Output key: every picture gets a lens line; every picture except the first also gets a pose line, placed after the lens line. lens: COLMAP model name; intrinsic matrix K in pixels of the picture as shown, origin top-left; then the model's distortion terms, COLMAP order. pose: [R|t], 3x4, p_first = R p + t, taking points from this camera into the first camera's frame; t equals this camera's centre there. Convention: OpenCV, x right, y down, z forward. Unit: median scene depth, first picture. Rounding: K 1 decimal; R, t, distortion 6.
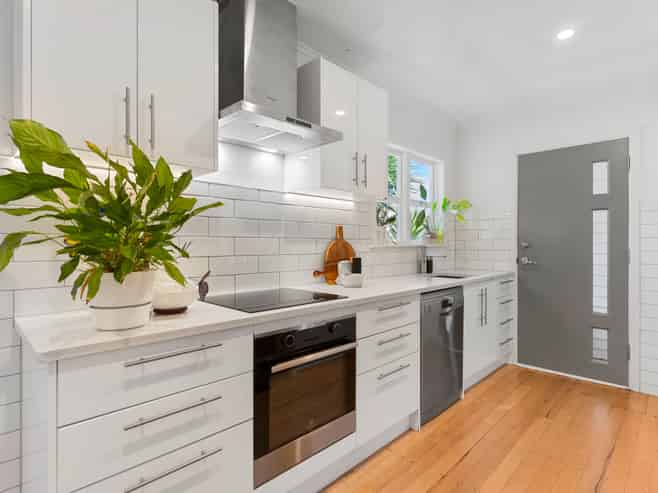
lens RADIAL K [[356.2, 0, 326.6], [0, 356.2, 251.2], [0, 0, 1]] dist [0.002154, 0.000377]
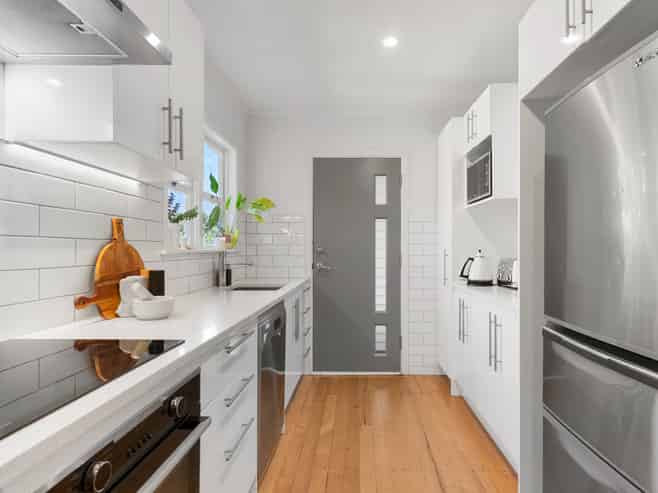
lens RADIAL K [[356.2, 0, 326.6], [0, 356.2, 251.2], [0, 0, 1]] dist [0.002154, 0.000377]
pose [[0.716603, -0.003066, 0.697474, -0.130233], [0.013333, 0.999868, -0.009303, -0.005566], [-0.697354, 0.015967, 0.716549, 0.320839]]
